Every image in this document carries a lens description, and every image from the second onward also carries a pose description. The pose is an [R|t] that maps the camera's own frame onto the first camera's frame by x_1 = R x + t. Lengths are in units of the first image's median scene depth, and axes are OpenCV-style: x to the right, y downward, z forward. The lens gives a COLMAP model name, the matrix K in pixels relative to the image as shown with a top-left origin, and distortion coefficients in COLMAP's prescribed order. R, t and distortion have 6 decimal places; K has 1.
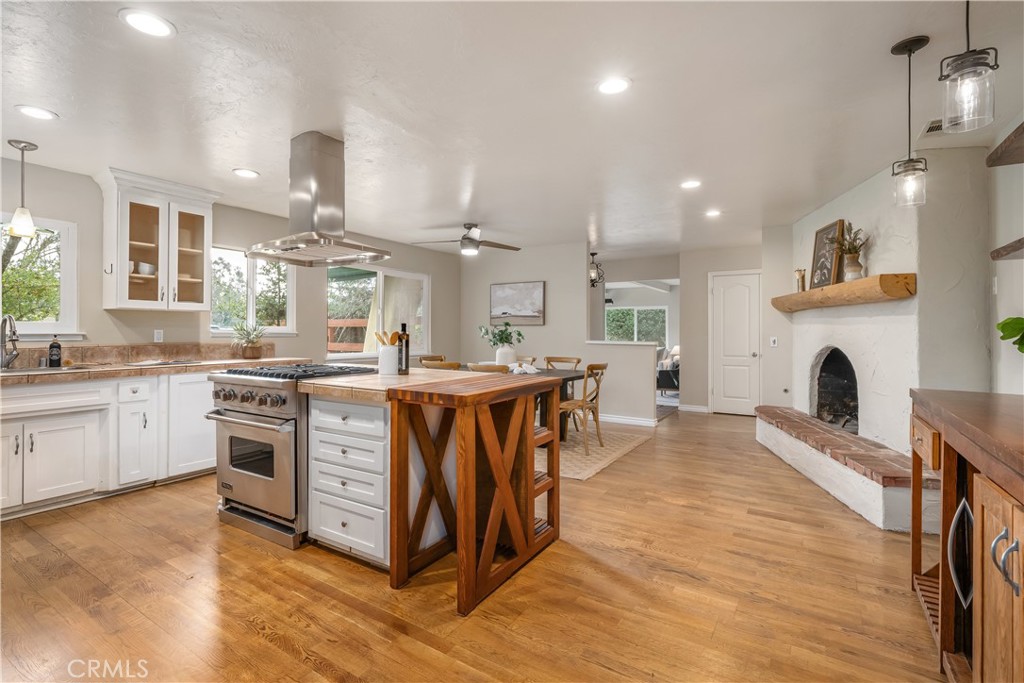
lens RADIAL K [[475.6, 0, 500.1], [0, 475.6, 331.4], [0, 0, 1]] dist [0.002043, -0.000165]
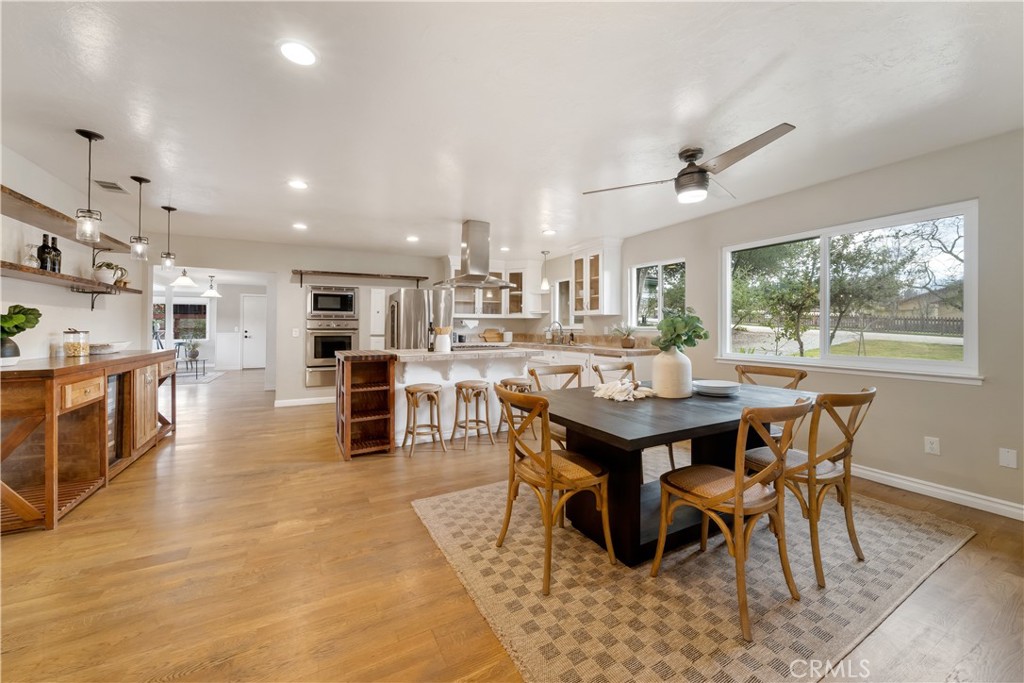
lens RADIAL K [[385.6, 0, 510.4], [0, 385.6, 323.9], [0, 0, 1]] dist [-0.000616, -0.000207]
pose [[-0.471437, -0.012887, -0.881806, 0.724683], [-0.000996, 0.999900, -0.014080, 0.007285], [0.881899, -0.005759, -0.471403, 1.532717]]
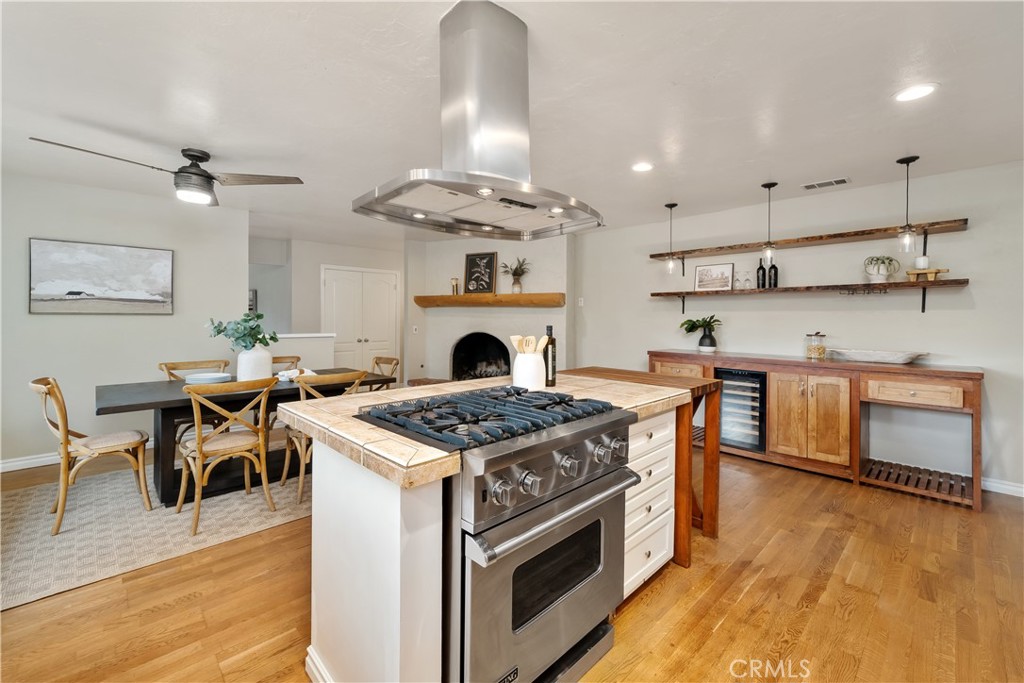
lens RADIAL K [[425.8, 0, 535.0], [0, 425.8, 324.4], [0, 0, 1]] dist [-0.000034, 0.000028]
pose [[0.199612, -0.018871, 0.979693, -0.754692], [-0.006401, 0.999768, 0.020562, -0.028223], [-0.979854, -0.010375, 0.199445, 0.693377]]
